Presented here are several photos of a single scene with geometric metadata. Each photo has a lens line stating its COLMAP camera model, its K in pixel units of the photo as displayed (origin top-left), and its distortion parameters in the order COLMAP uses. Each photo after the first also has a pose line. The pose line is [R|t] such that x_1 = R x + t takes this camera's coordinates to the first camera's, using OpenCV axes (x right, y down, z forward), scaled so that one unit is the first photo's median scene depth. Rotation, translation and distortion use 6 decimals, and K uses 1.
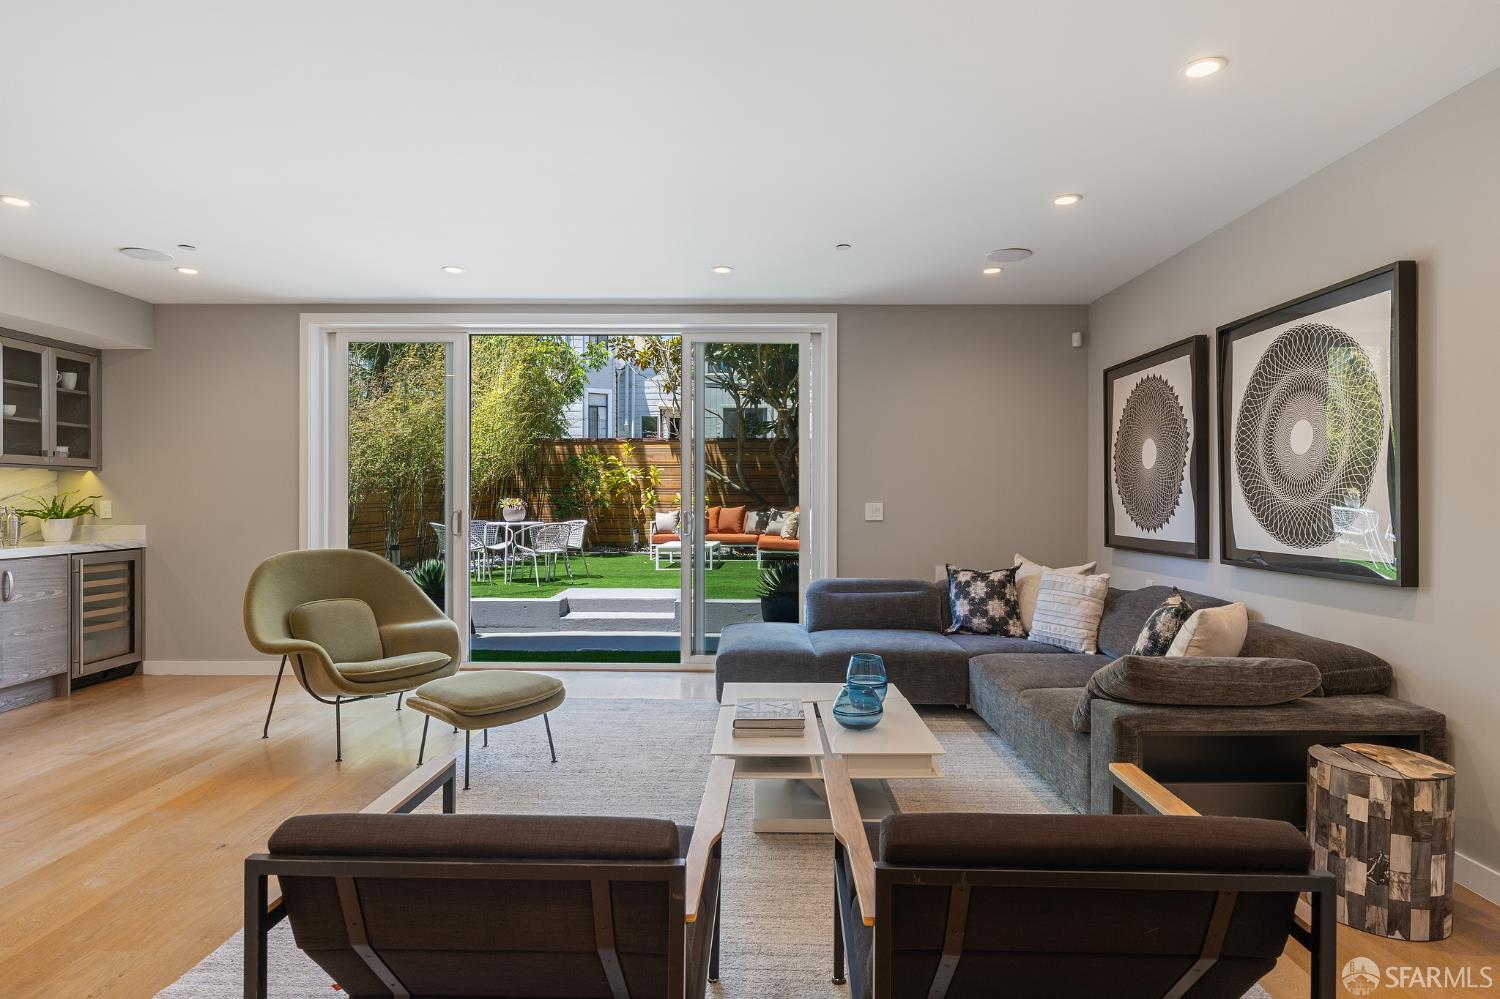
lens RADIAL K [[856.5, 0, 750.0], [0, 856.5, 499.5], [0, 0, 1]] dist [0.011077, 0.000406]
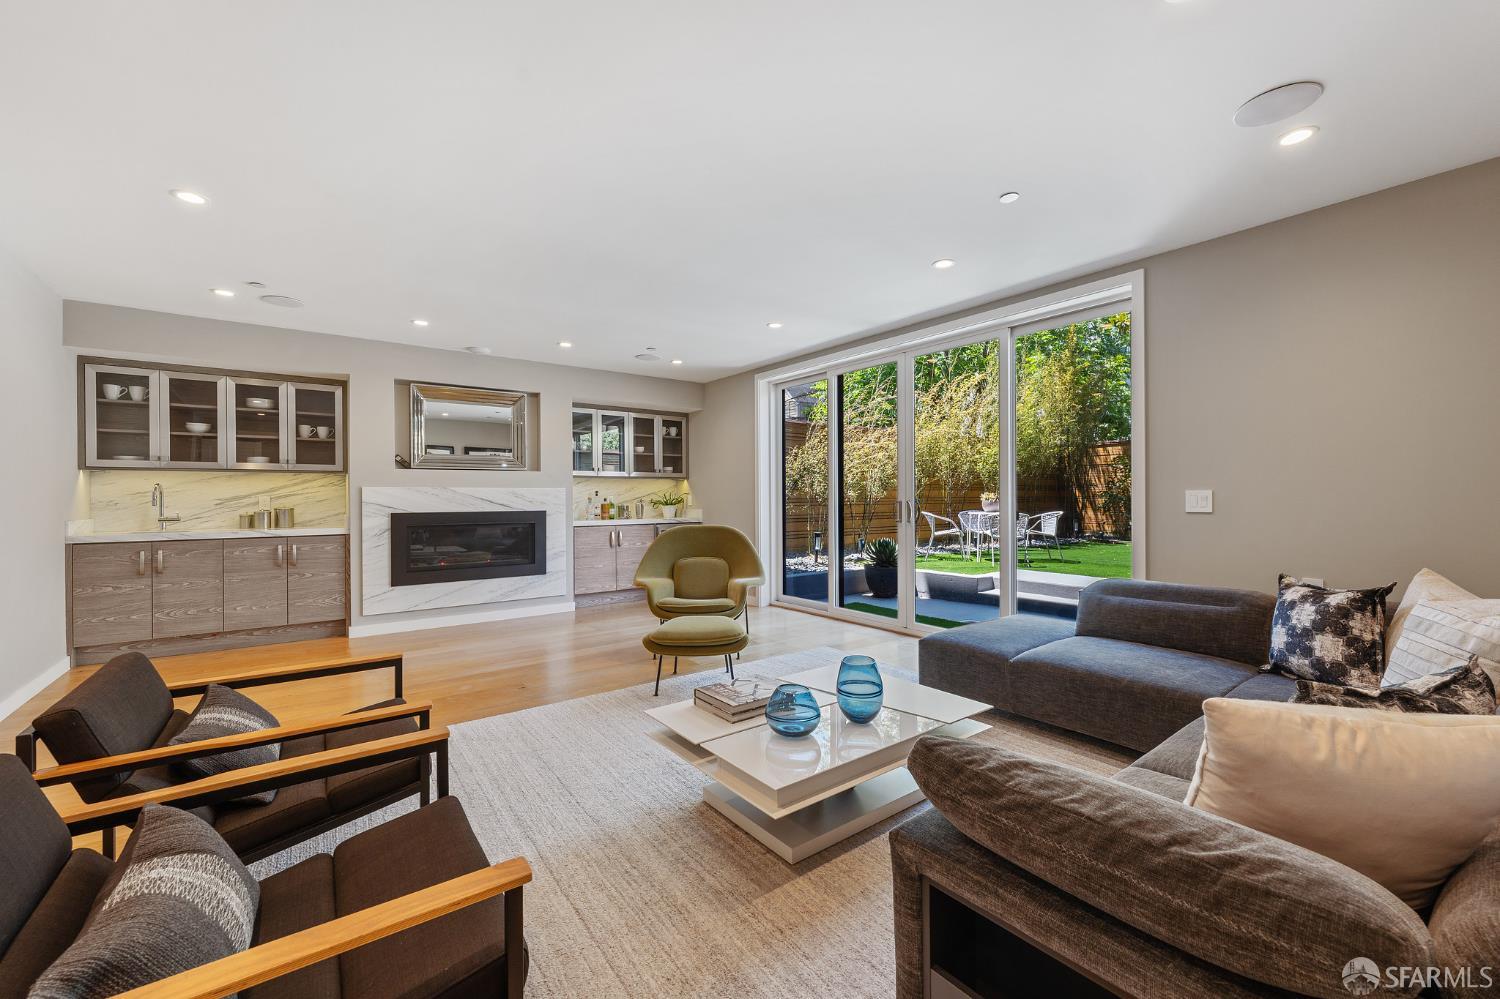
lens RADIAL K [[601.2, 0, 750.0], [0, 601.2, 499.5], [0, 0, 1]] dist [-0.001128, -0.000174]
pose [[0.609576, -0.003439, -0.792720, 0.368992], [0.005683, 0.999984, 0.000032, 0.010987], [0.792707, -0.004525, 0.609586, 0.357742]]
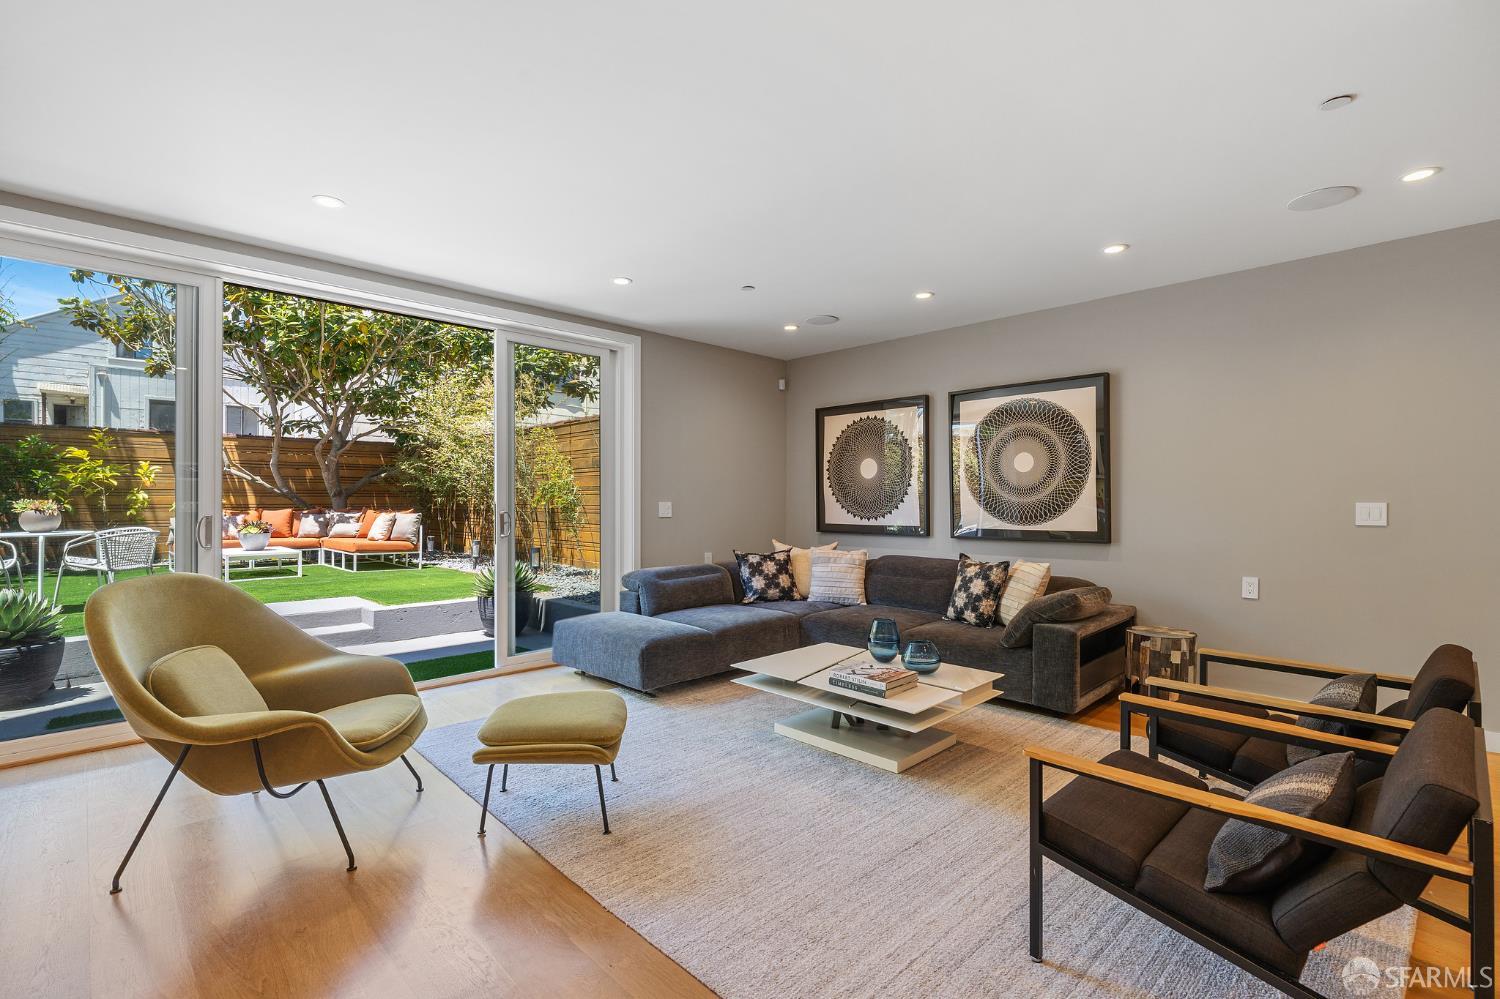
lens RADIAL K [[683.6, 0, 750.0], [0, 683.6, 499.5], [0, 0, 1]] dist [0.003962, 0.000234]
pose [[0.701883, -0.000711, 0.712292, -0.491022], [0.003463, 0.999991, -0.002413, 0.003018], [-0.712284, 0.004160, 0.701879, 0.281157]]
